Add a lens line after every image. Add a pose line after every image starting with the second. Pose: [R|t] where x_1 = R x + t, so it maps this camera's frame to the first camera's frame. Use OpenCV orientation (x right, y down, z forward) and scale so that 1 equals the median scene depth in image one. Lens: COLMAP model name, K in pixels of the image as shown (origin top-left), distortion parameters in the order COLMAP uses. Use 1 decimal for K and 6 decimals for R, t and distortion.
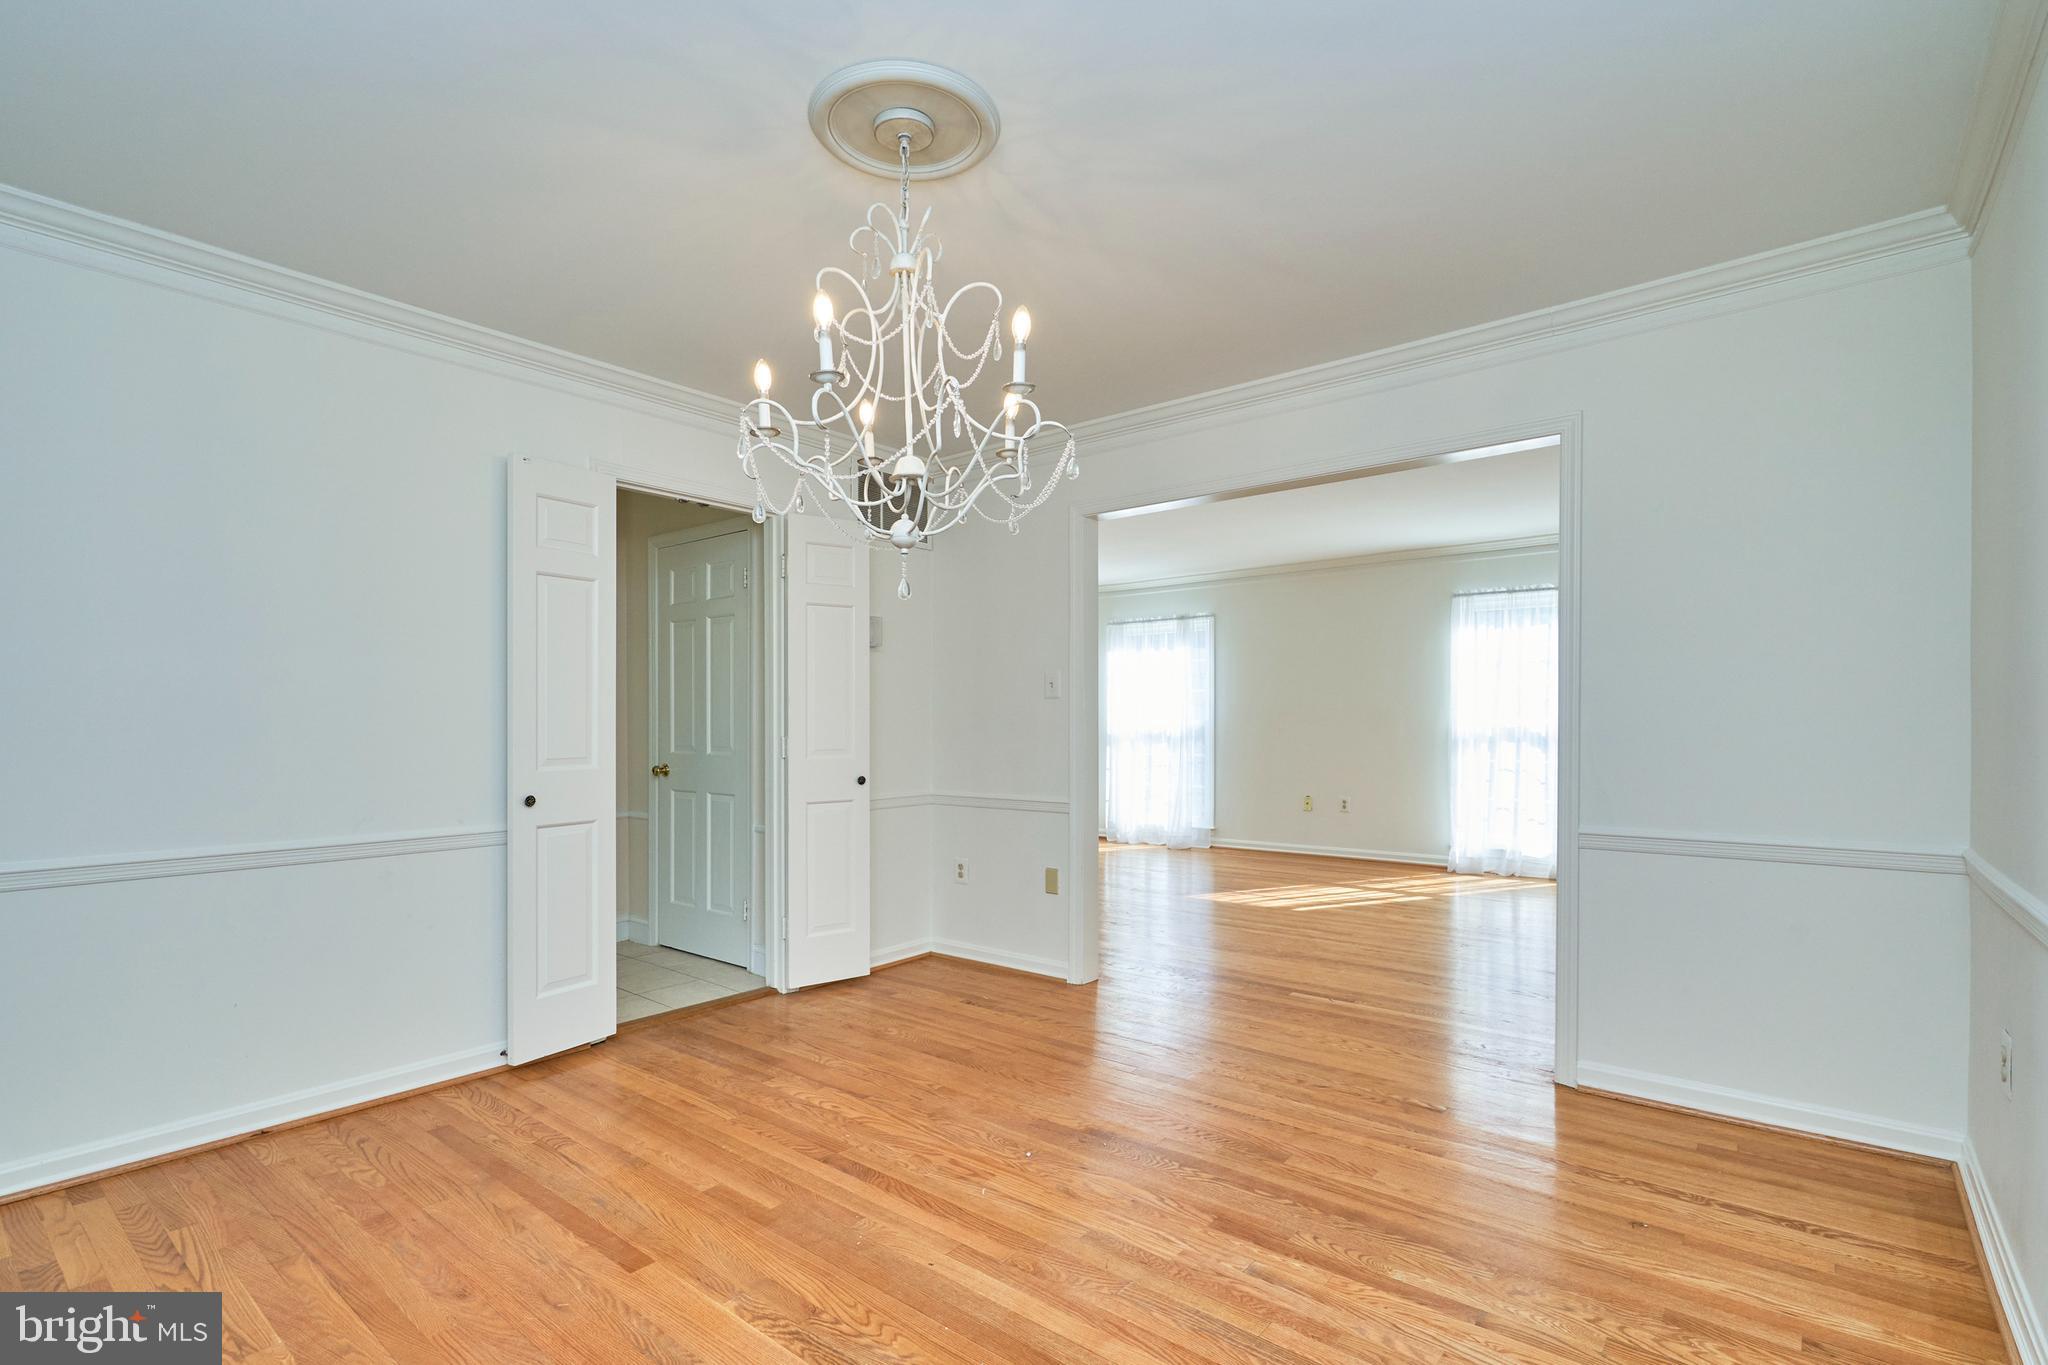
lens RADIAL K [[953.3, 0, 1025.0], [0, 953.3, 699.8], [0, 0, 1]] dist [0.000460, 0.000303]
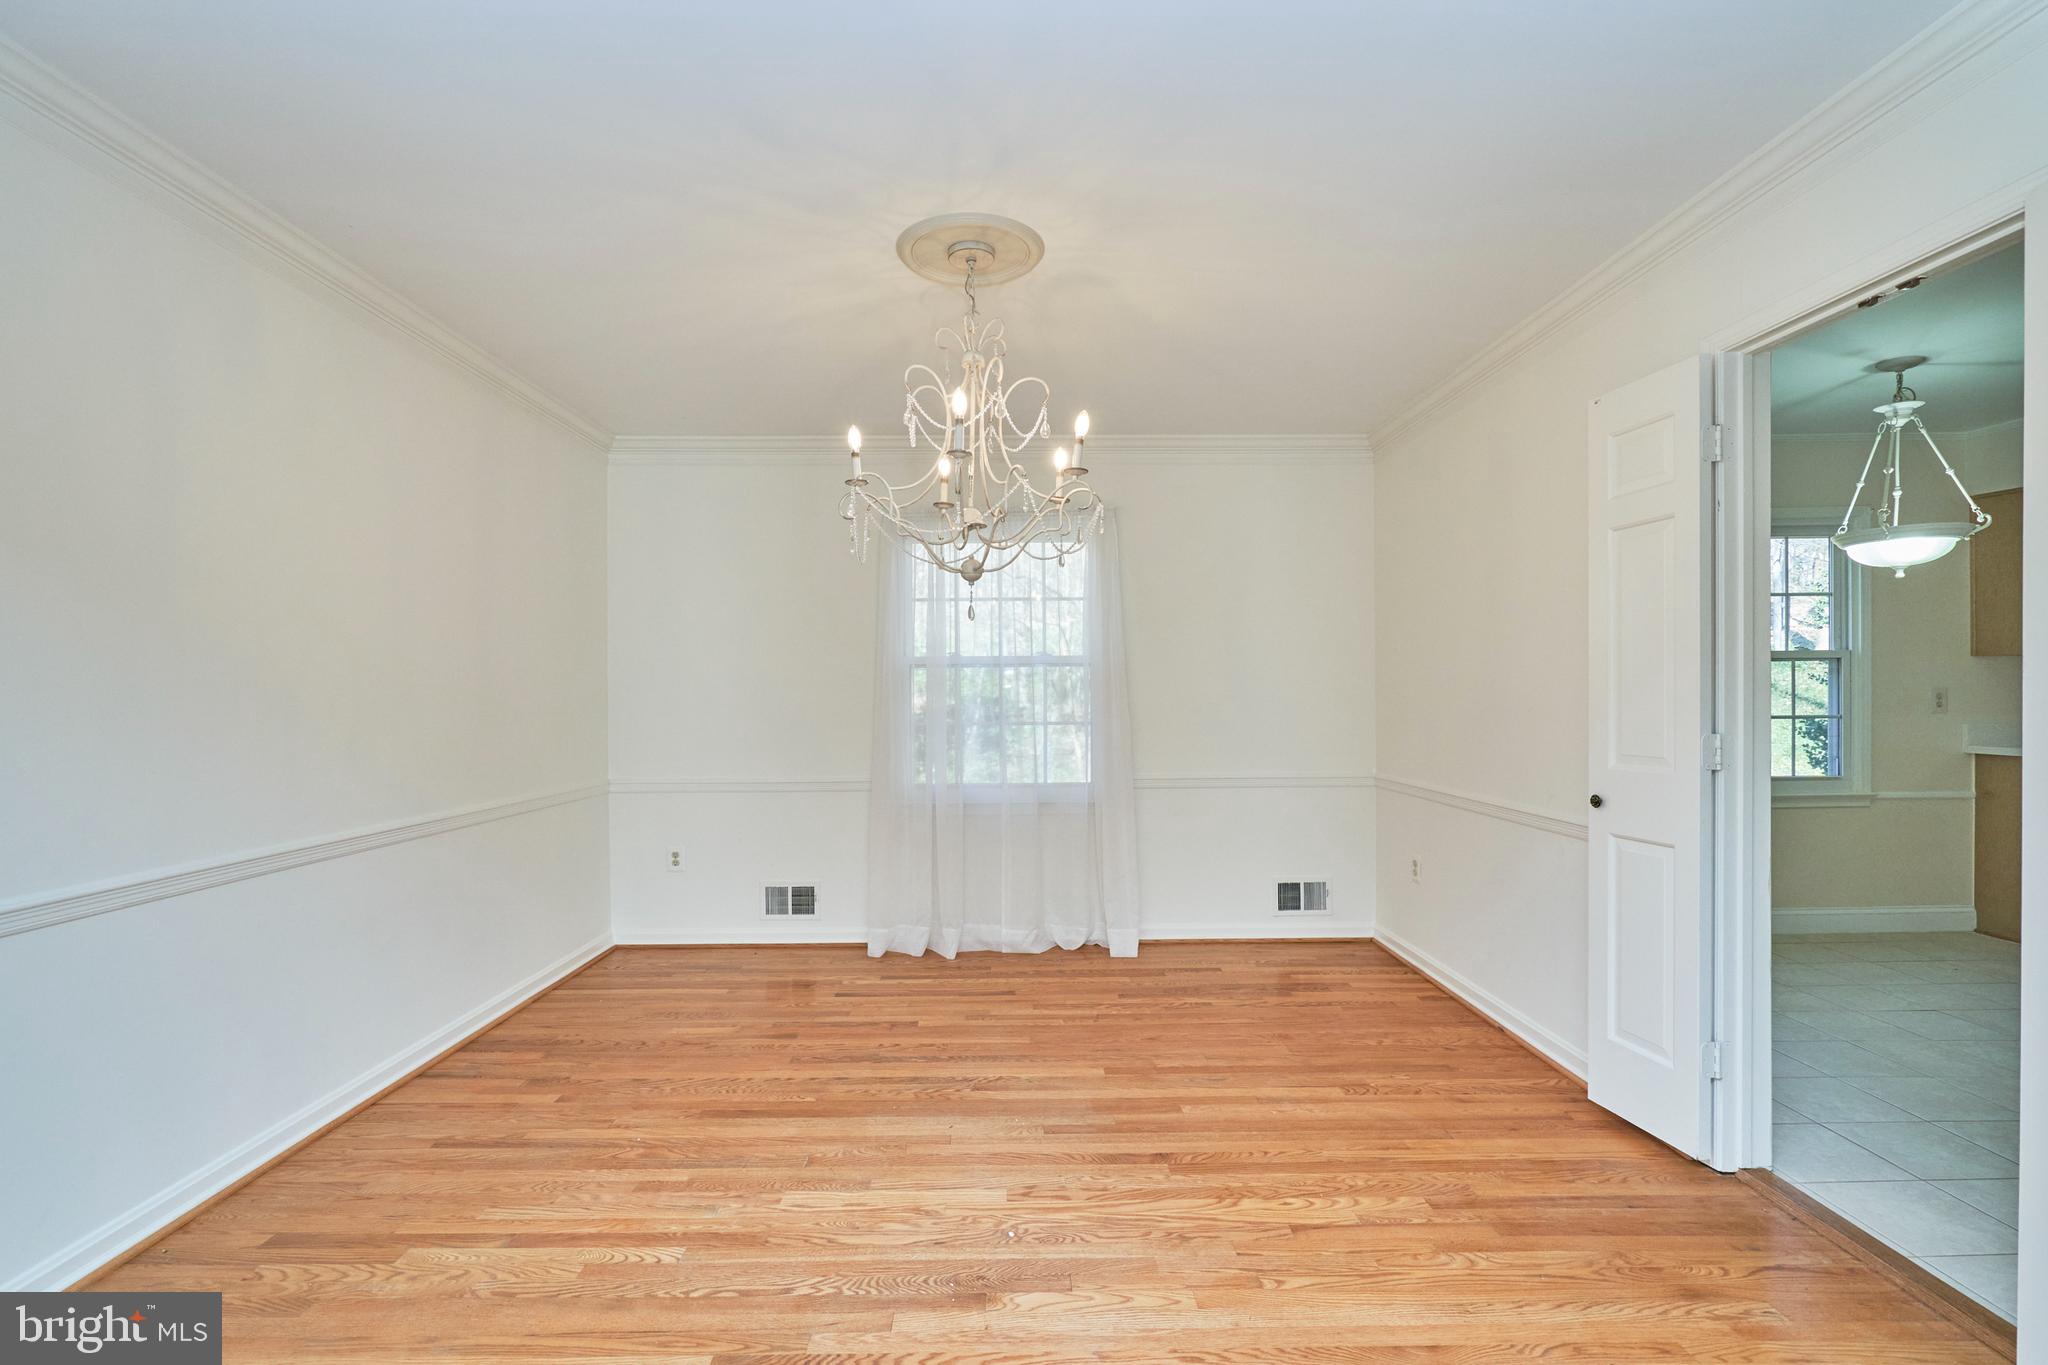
lens RADIAL K [[953.3, 0, 1012.0], [0, 953.3, 705.7], [0, 0, 1]] dist [0.000460, 0.000303]
pose [[-0.771067, 0.014319, -0.636593, 0.547933], [0.024026, 0.999689, -0.006614, 0.018105], [0.636301, -0.020394, -0.771171, 1.711240]]
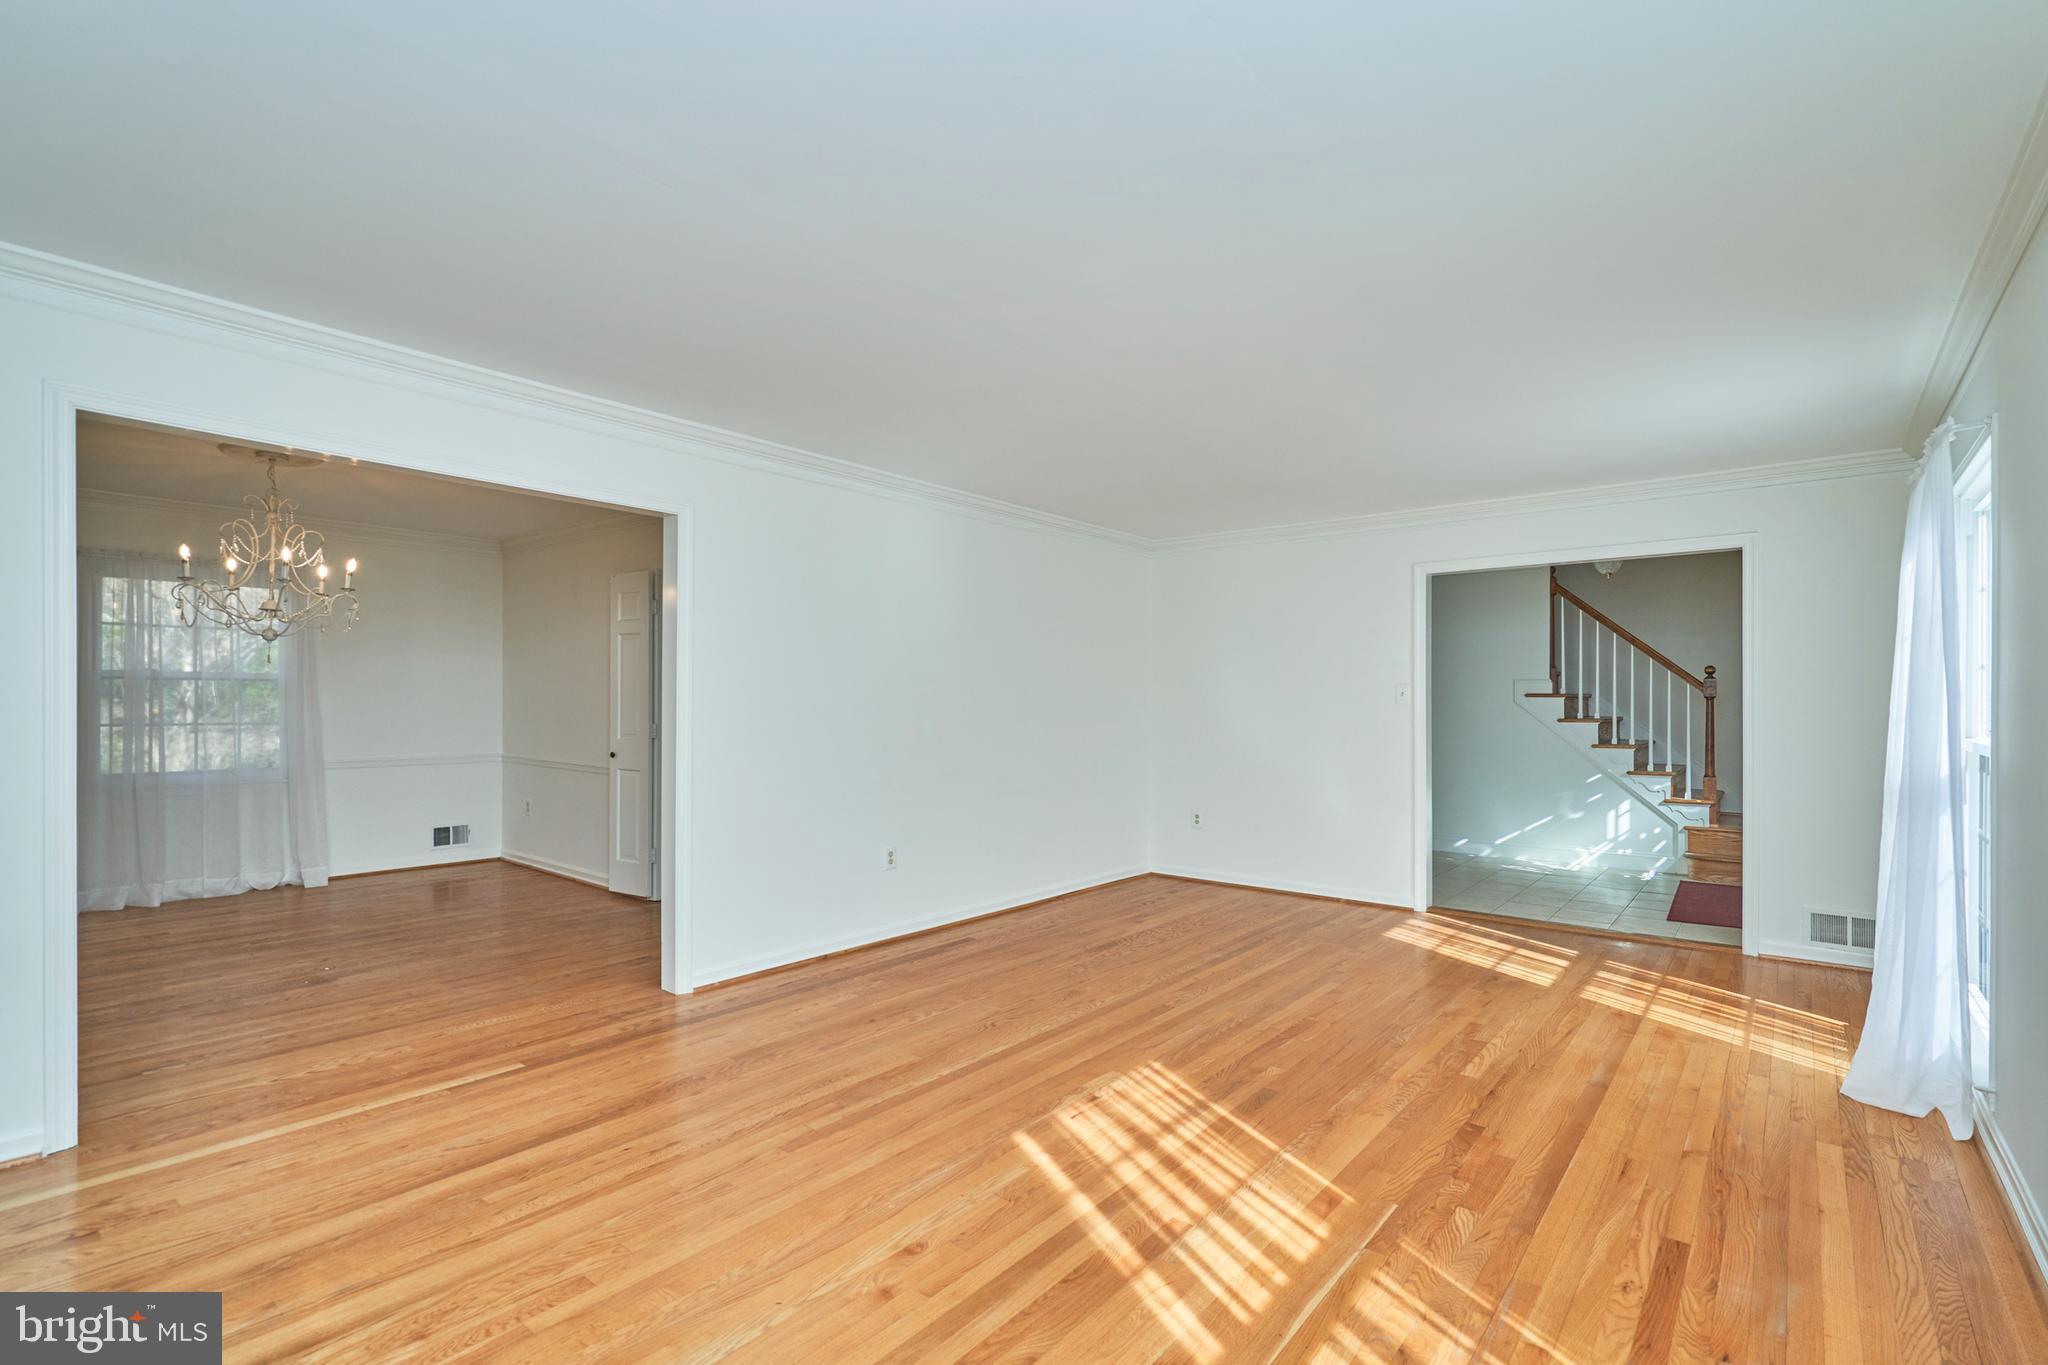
lens RADIAL K [[953.3, 0, 1011.6], [0, 953.3, 699.3], [0, 0, 1]] dist [0.000460, 0.000303]
pose [[-0.008042, 0.004409, -0.999958, 1.752142], [0.018349, 0.999823, 0.004261, 0.003309], [0.999799, -0.018314, -0.008121, 2.326379]]
